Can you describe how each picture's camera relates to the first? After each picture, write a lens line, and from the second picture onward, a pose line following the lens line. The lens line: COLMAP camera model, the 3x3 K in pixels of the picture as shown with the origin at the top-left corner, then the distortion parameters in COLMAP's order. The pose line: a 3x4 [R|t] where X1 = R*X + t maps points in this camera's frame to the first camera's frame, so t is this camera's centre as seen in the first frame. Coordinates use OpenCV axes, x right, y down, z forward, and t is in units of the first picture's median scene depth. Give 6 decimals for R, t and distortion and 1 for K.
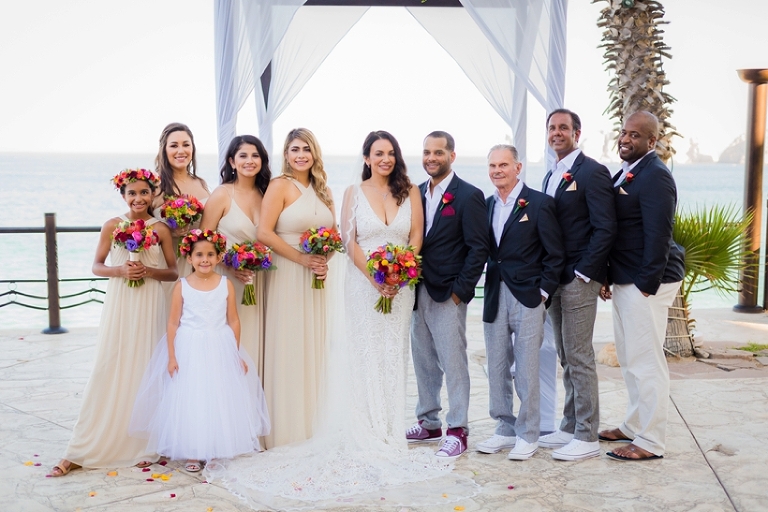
lens RADIAL K [[1111.6, 0, 384.0], [0, 1111.6, 256.0], [0, 0, 1]] dist [-0.023579, -0.029935]
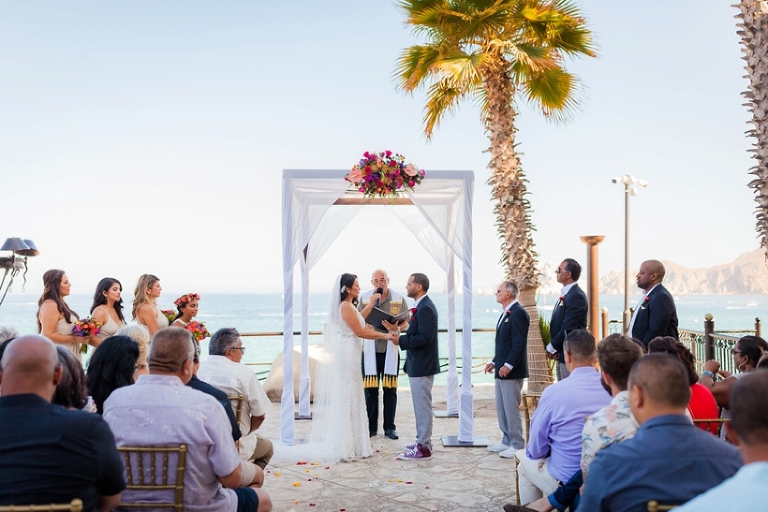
lens RADIAL K [[752.0, 0, 384.0], [0, 752.0, 256.0], [0, 0, 1]] dist [-0.006505, -0.012205]
pose [[0.999649, -0.011515, 0.023859, -0.009239], [0.014680, 0.990457, -0.137036, 0.019223], [-0.022054, 0.137338, 0.990279, -0.163708]]
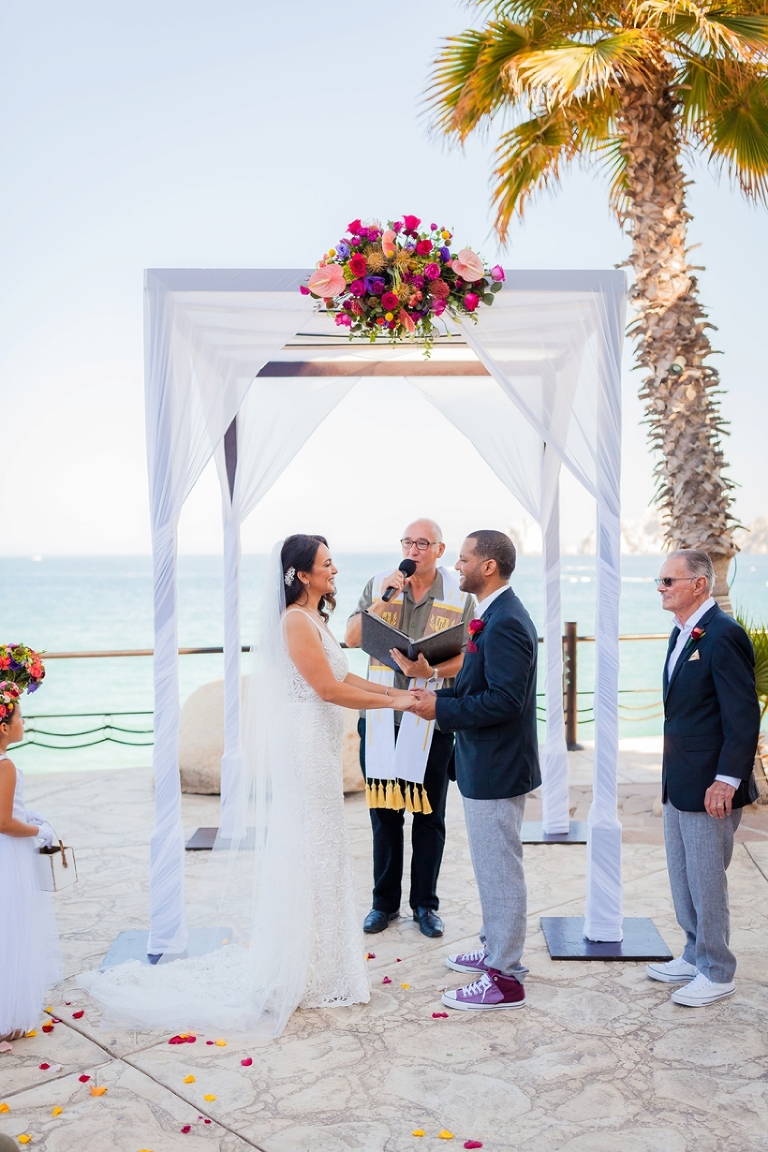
lens RADIAL K [[1128.0, 0, 384.0], [0, 1128.0, 576.0], [0, 0, 1]] dist [-0.006505, -0.012205]
pose [[0.999838, -0.017824, -0.002444, 0.004022], [0.017619, 0.997578, -0.067293, -0.023869], [0.003637, 0.067239, 0.997730, 0.179976]]
